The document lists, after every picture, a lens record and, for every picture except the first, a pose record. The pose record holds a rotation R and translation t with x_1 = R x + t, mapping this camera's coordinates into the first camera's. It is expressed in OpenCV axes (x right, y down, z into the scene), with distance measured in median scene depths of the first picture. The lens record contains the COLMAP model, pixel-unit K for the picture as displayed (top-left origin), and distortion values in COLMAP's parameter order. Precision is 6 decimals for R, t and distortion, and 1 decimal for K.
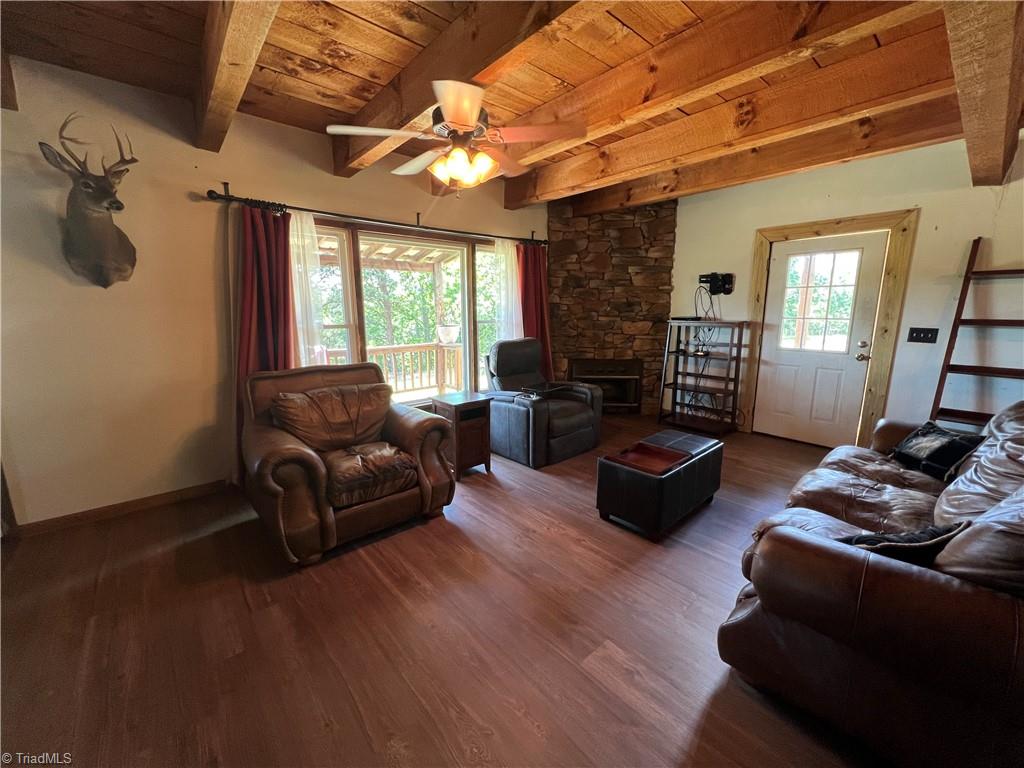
lens RADIAL K [[409.4, 0, 512.7], [0, 409.4, 383.8], [0, 0, 1]] dist [-0.000109, -0.000447]
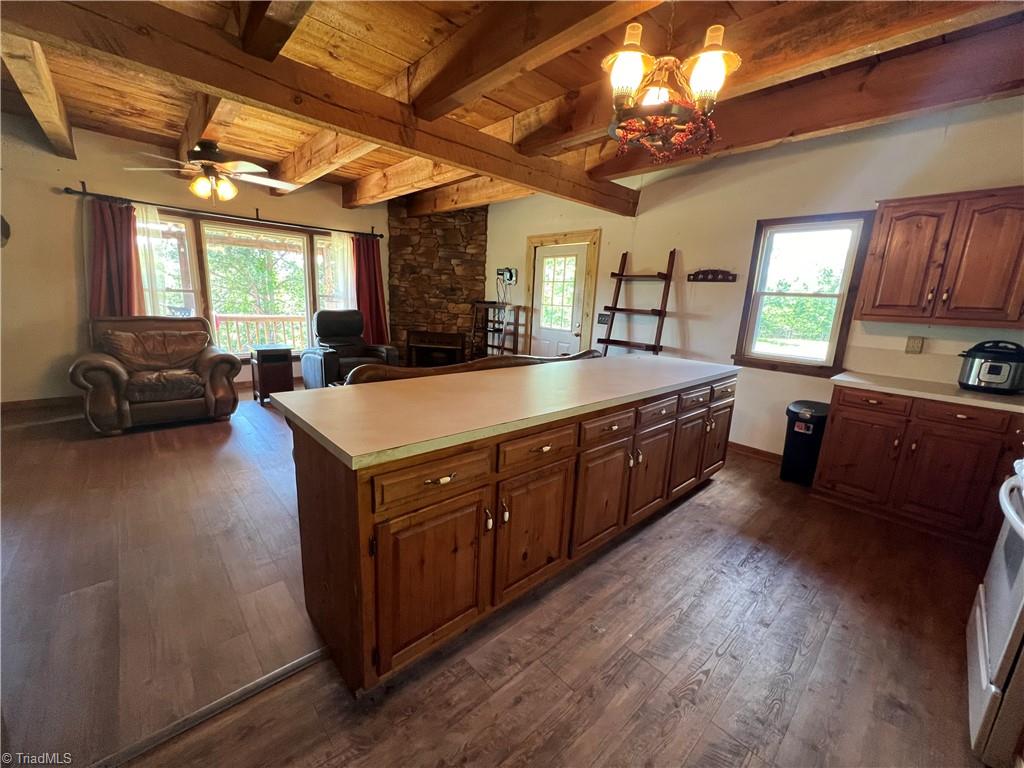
lens RADIAL K [[409.4, 0, 511.2], [0, 409.4, 383.0], [0, 0, 1]] dist [-0.000109, -0.000447]
pose [[0.998218, 0.047210, 0.036487, 0.496836], [-0.048017, 0.998614, 0.021571, 0.067190], [-0.035418, -0.023284, 0.999101, -0.316416]]
